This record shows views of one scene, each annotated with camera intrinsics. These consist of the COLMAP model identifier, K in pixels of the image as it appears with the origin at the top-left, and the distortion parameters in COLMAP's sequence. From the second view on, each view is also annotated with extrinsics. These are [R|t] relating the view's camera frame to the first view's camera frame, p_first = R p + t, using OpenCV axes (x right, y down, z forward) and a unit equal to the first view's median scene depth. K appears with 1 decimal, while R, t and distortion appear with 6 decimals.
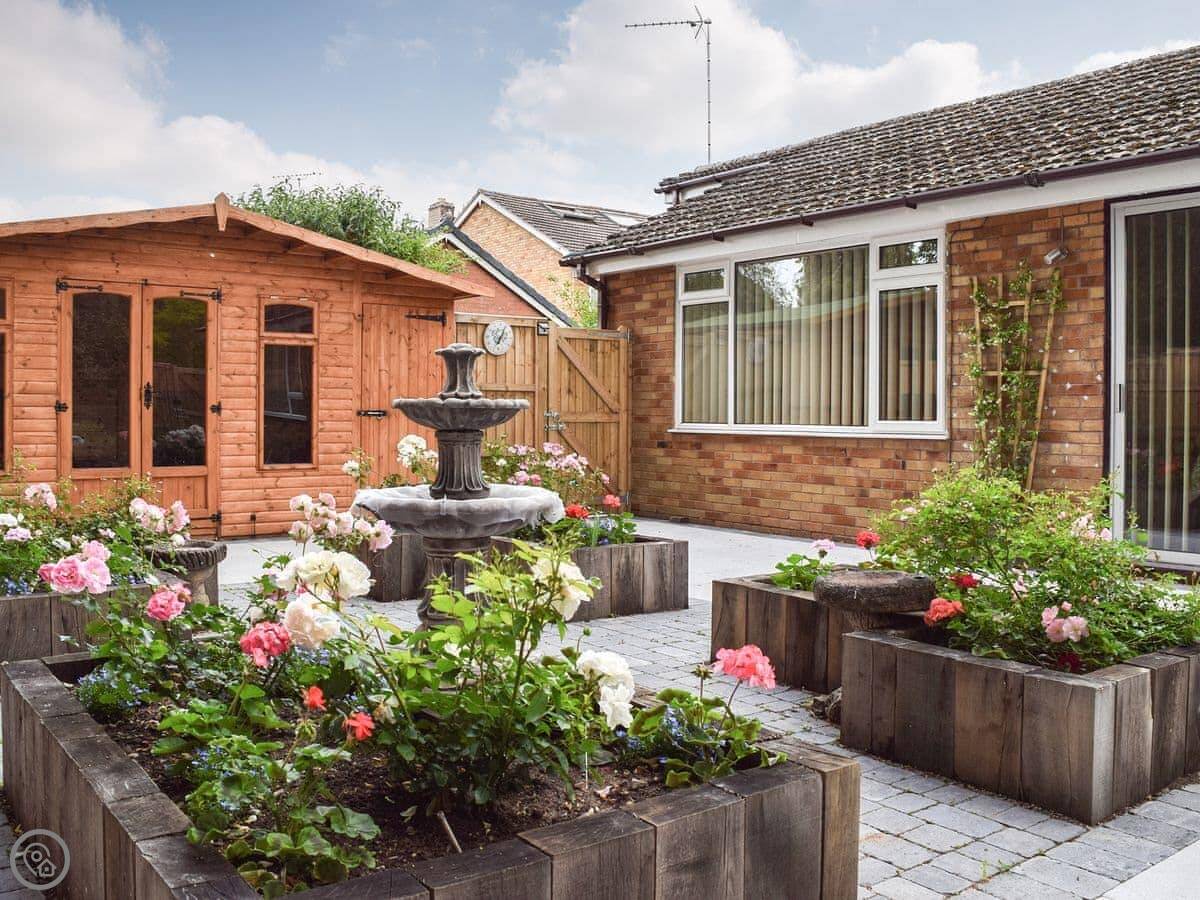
lens RADIAL K [[1064.2, 0, 596.4], [0, 1064.2, 442.2], [0, 0, 1]] dist [-0.101125, 0.029942]
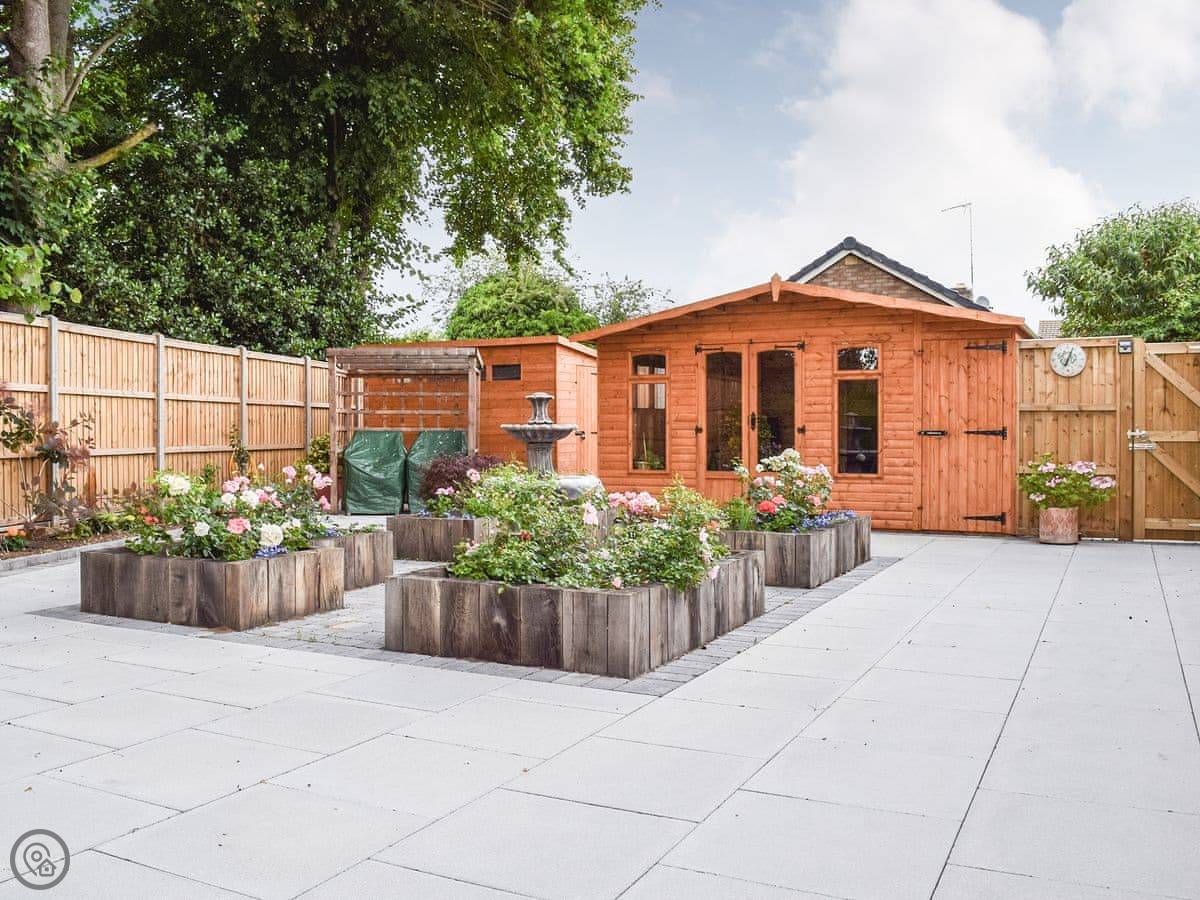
lens RADIAL K [[1064.2, 0, 593.6], [0, 1064.2, 450.5], [0, 0, 1]] dist [-0.101125, 0.029942]
pose [[0.464602, 0.007571, -0.885487, 1.110643], [-0.019138, 0.999816, -0.001493, 0.001731], [0.885313, 0.017640, 0.464661, 0.211748]]
